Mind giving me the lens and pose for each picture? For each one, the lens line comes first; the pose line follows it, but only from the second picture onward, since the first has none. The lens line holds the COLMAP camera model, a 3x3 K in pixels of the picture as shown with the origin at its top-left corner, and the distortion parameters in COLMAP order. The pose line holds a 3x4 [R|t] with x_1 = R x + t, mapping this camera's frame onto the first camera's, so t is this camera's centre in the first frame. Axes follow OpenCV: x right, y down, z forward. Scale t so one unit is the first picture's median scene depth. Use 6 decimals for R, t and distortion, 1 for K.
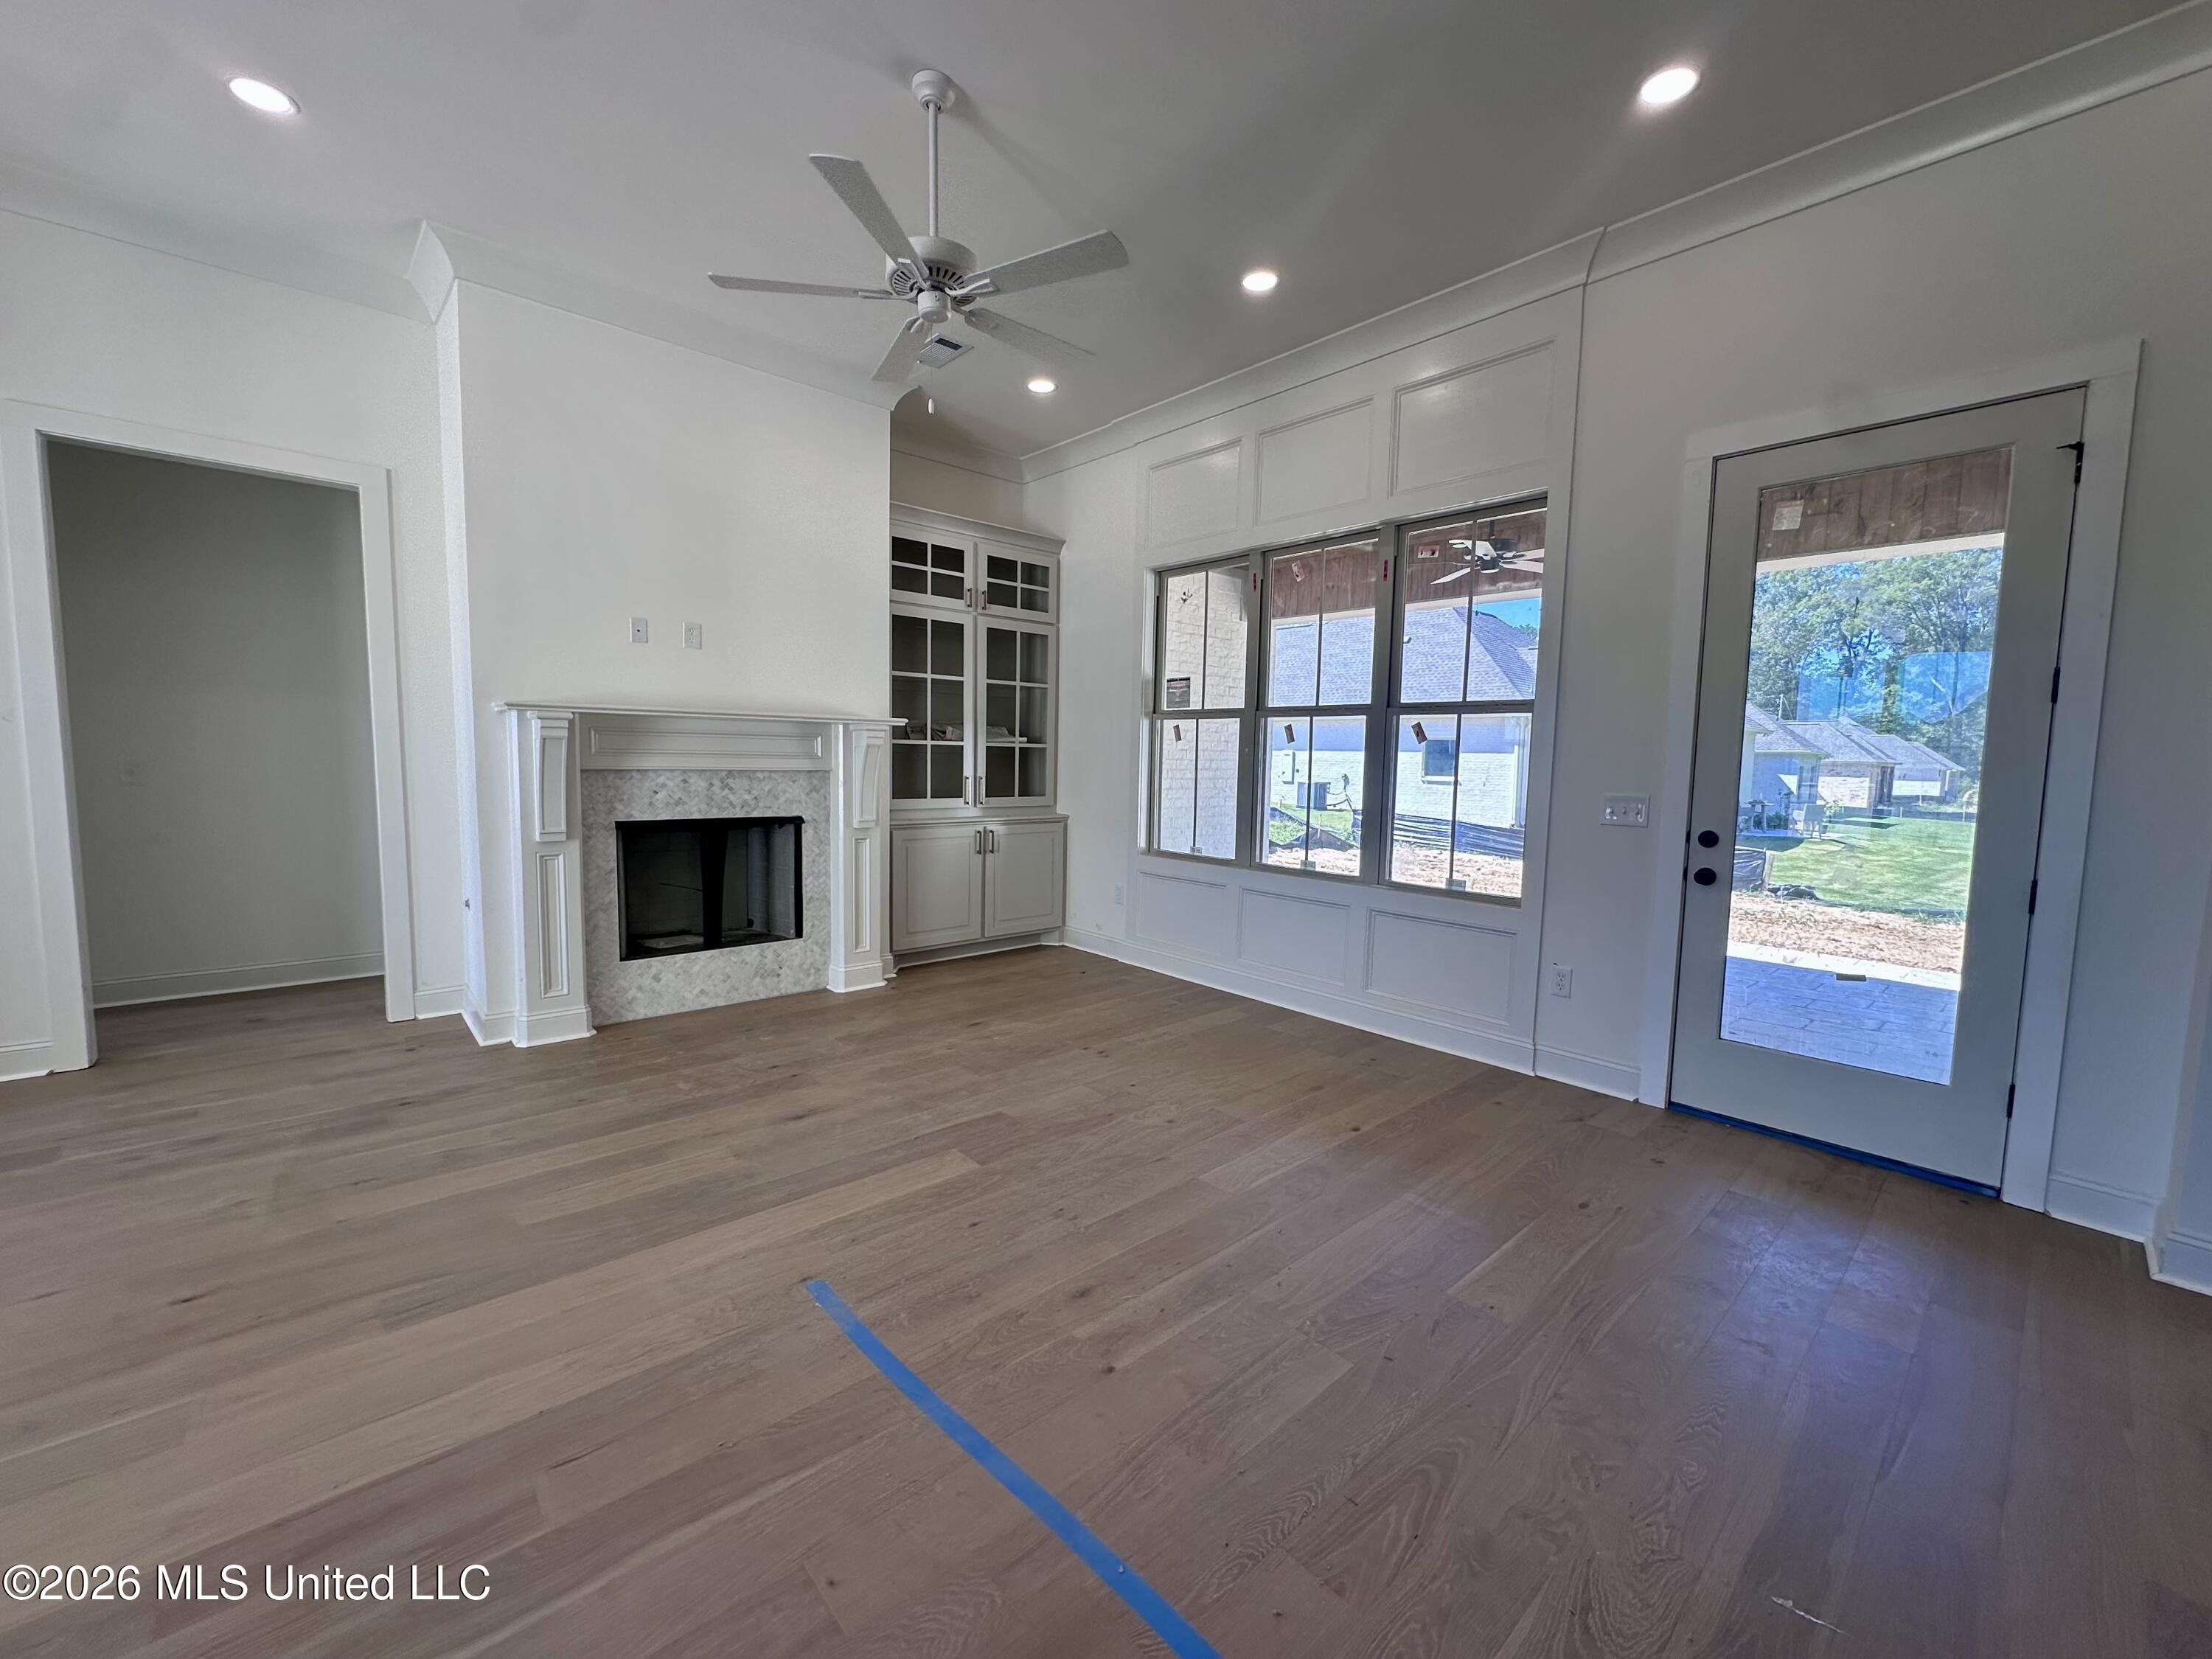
lens RADIAL K [[882.8, 0, 1108.2], [0, 882.8, 833.8], [0, 0, 1]] dist [-0.004818, 0.001381]
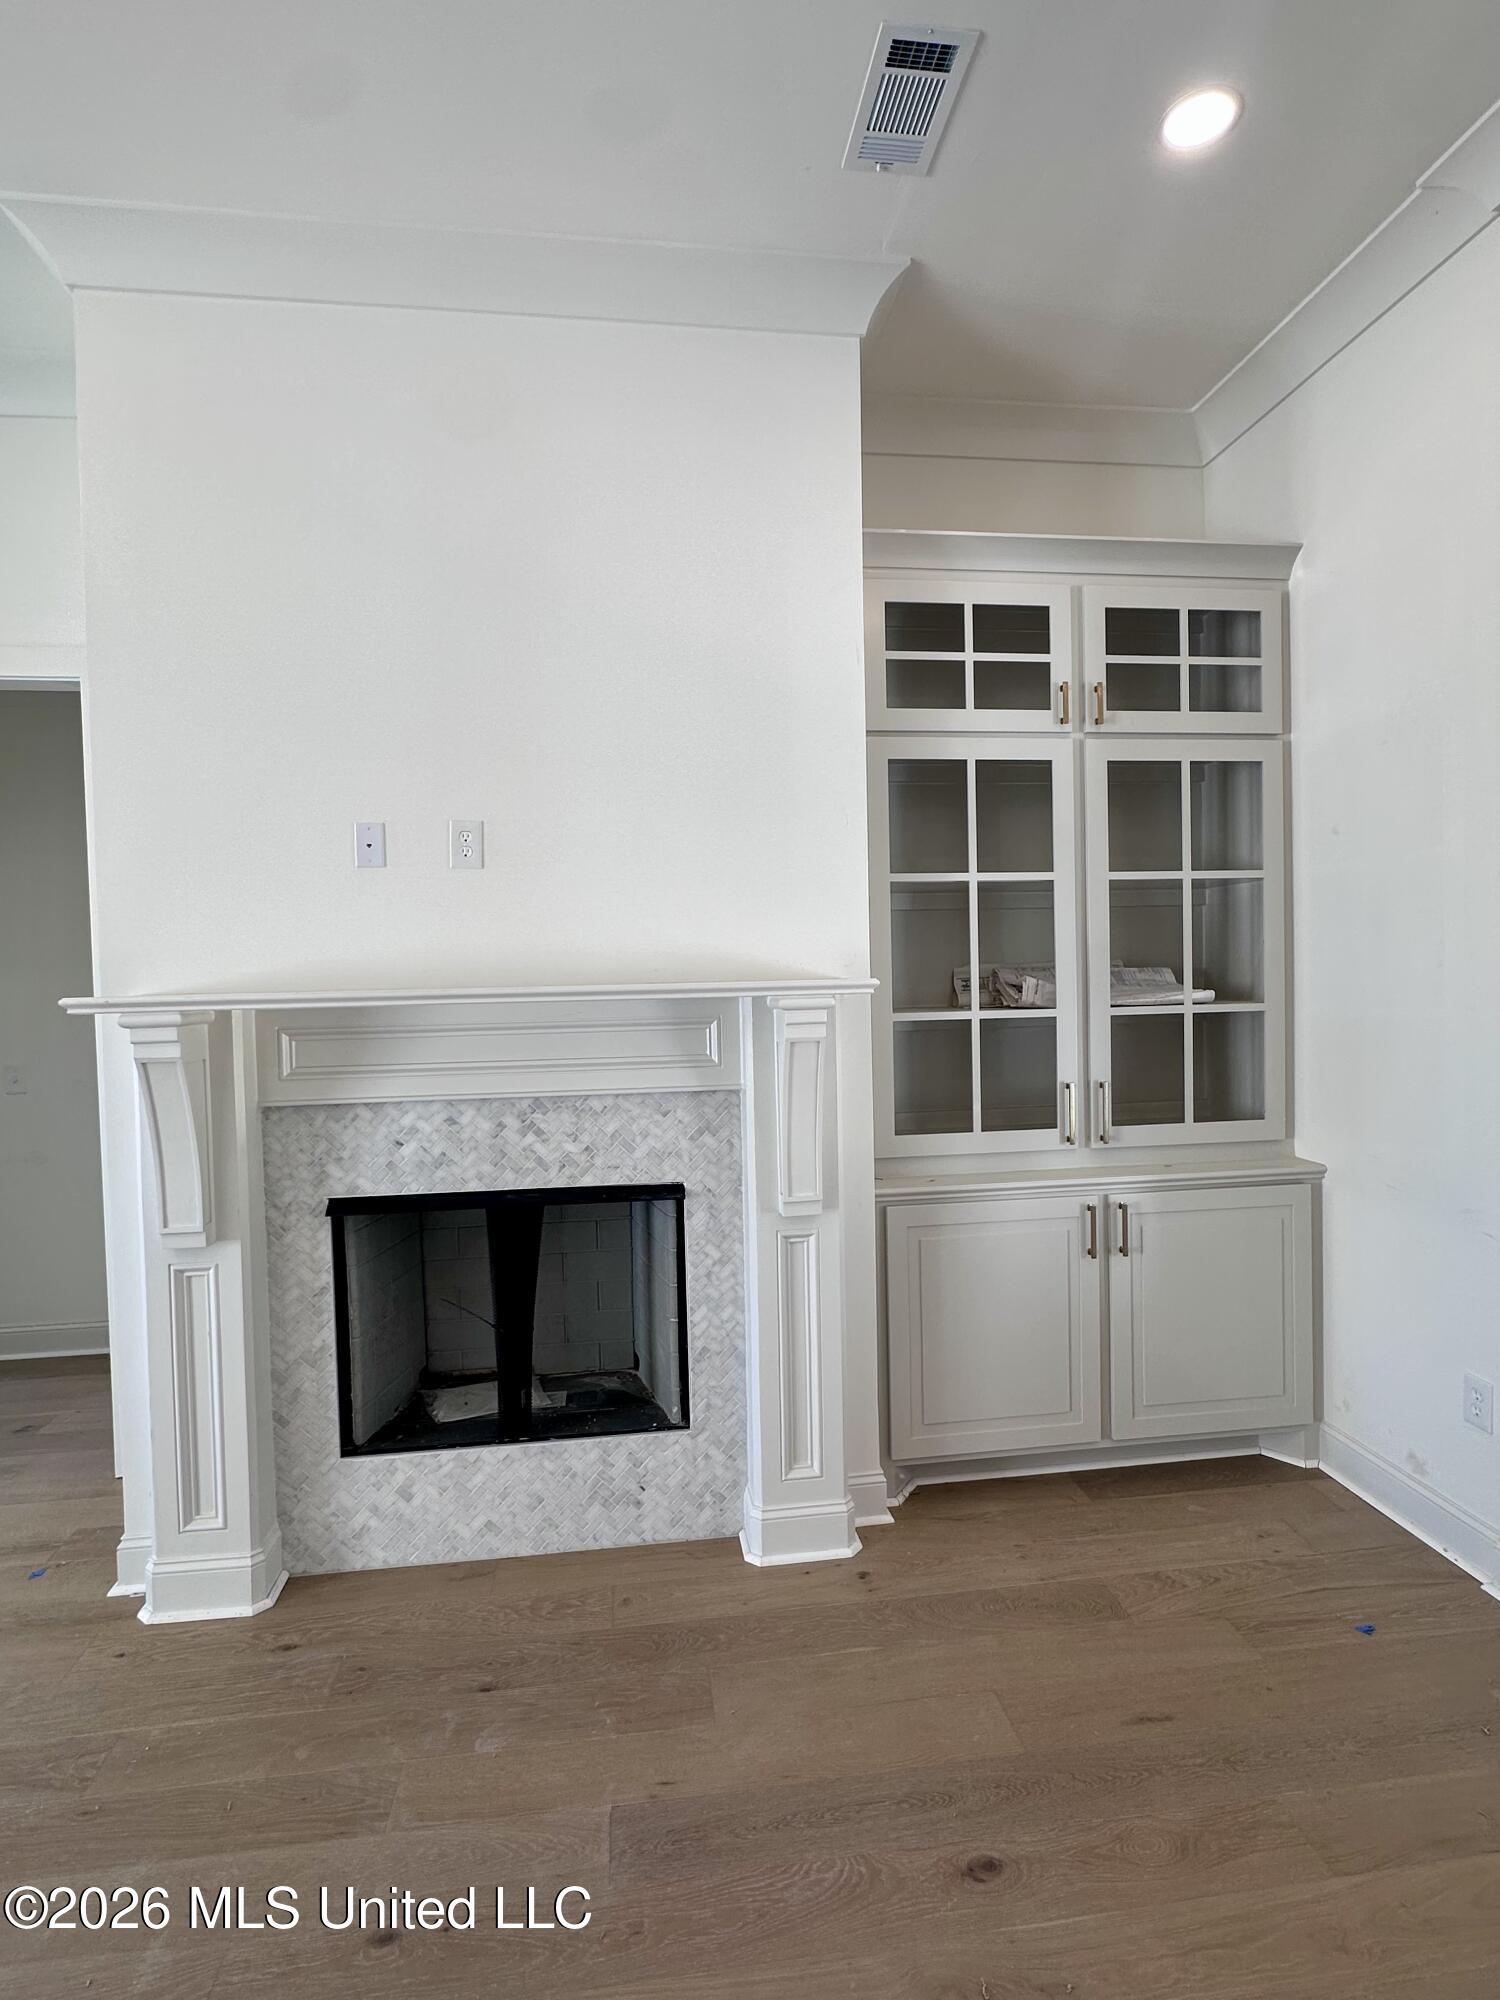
lens RADIAL K [[984.4, 0, 746.2], [0, 984.4, 1000.3], [0, 0, 1]] dist [-0.005706, -0.000664]
pose [[0.819152, -0.024176, -0.573066, 0.000328], [-0.010749, 0.998289, -0.057480, -0.083025], [0.573475, 0.053245, 0.817491, 0.515134]]
